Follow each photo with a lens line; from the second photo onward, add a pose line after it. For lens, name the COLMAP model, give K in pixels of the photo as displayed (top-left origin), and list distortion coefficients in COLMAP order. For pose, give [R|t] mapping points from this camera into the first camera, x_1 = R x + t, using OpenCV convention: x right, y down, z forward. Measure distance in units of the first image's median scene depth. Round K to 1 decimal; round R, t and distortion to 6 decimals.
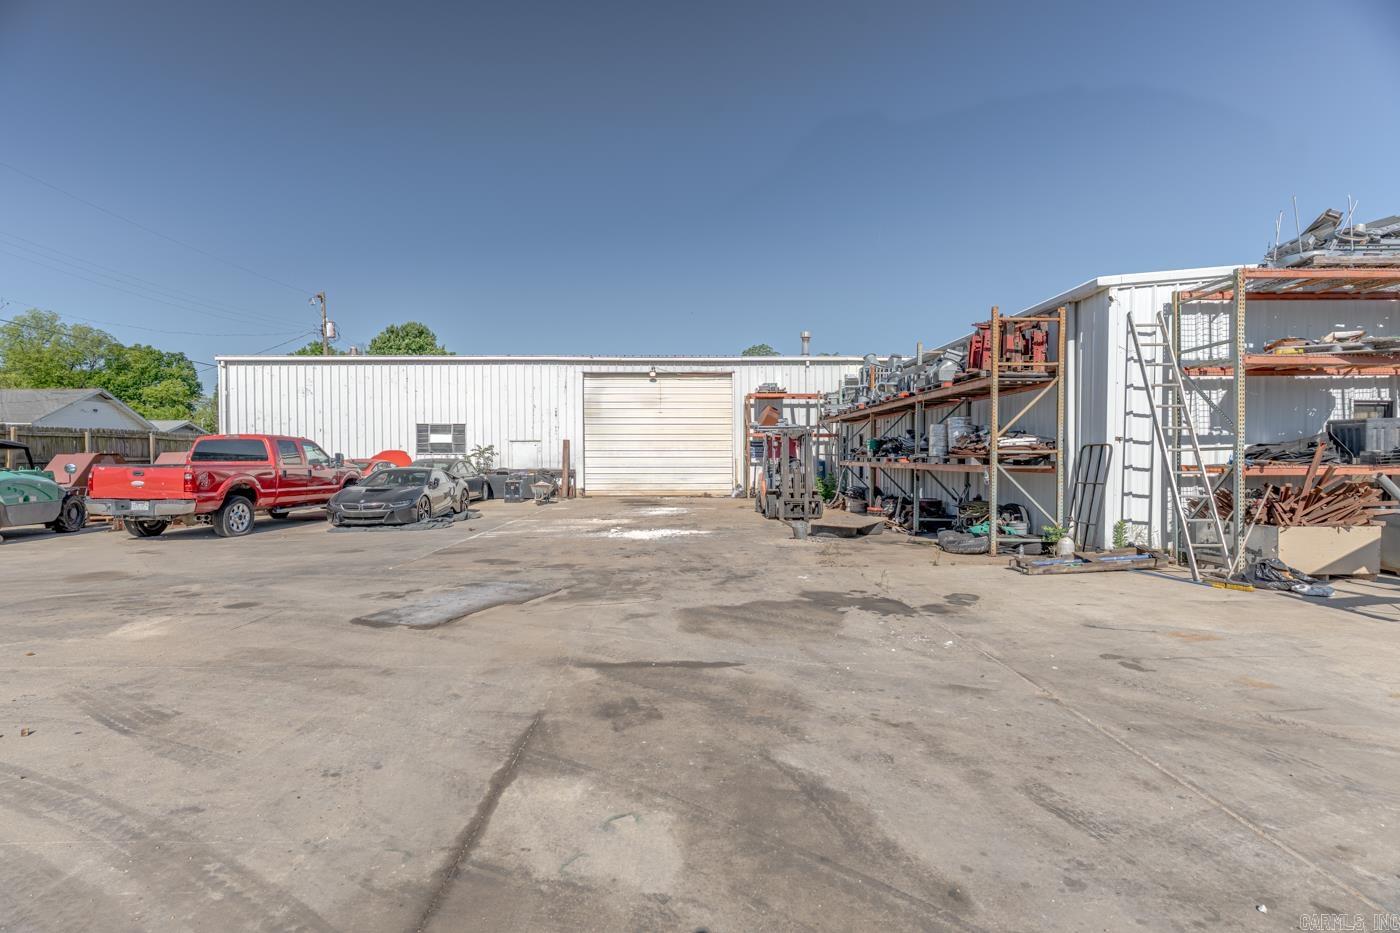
lens RADIAL K [[653.9, 0, 693.7], [0, 653.9, 469.2], [0, 0, 1]] dist [0.011876, -0.000036]
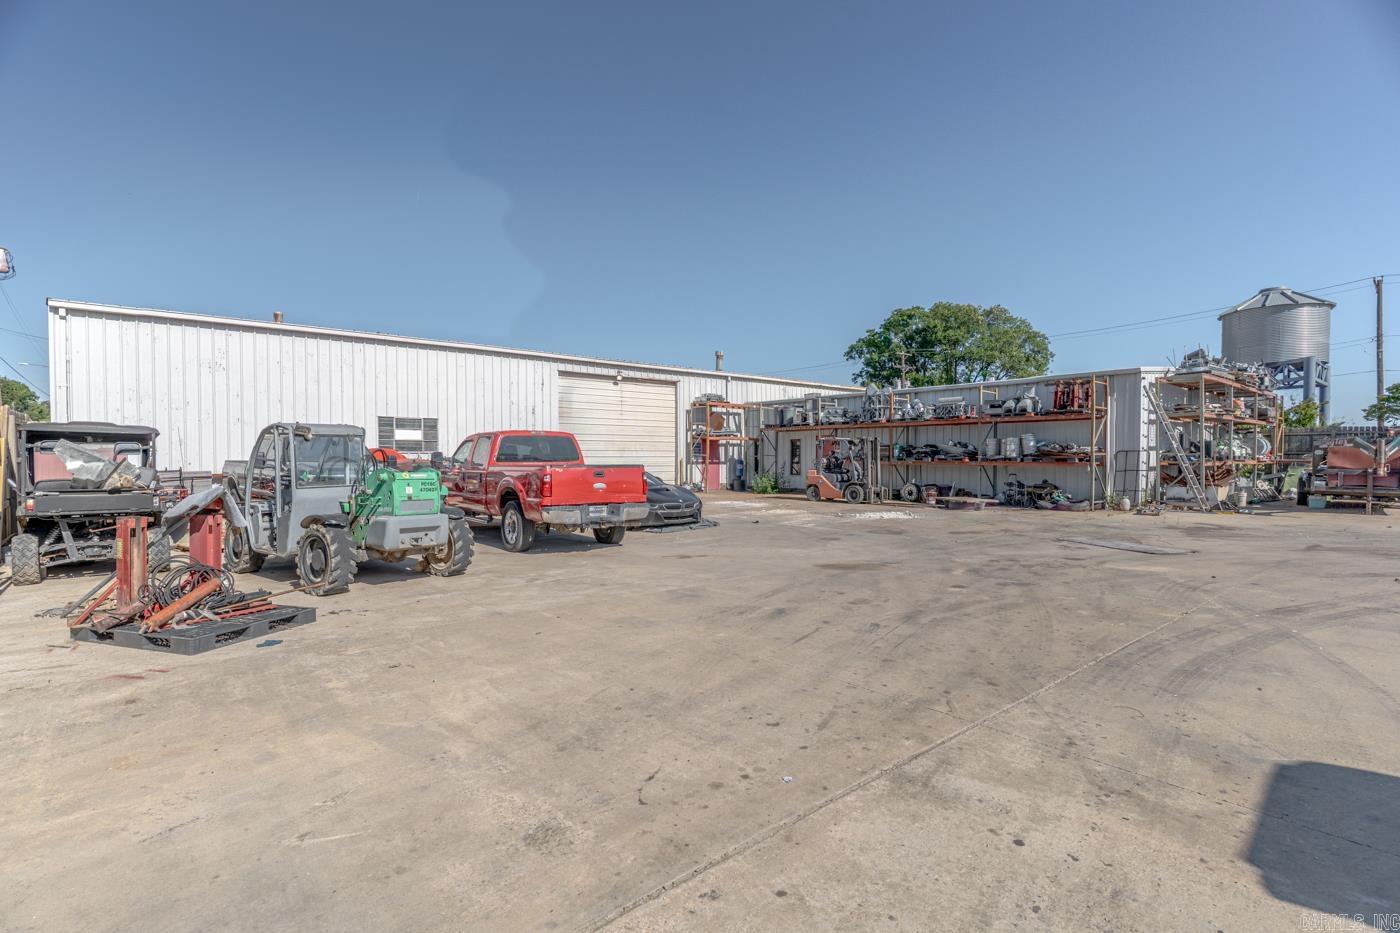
lens RADIAL K [[653.9, 0, 693.7], [0, 653.9, 469.2], [0, 0, 1]] dist [0.011876, -0.000036]
pose [[0.786086, -0.011129, 0.618017, -0.619880], [0.010549, 0.999934, 0.004588, -0.002057], [-0.618027, 0.002913, 0.786151, 0.101076]]
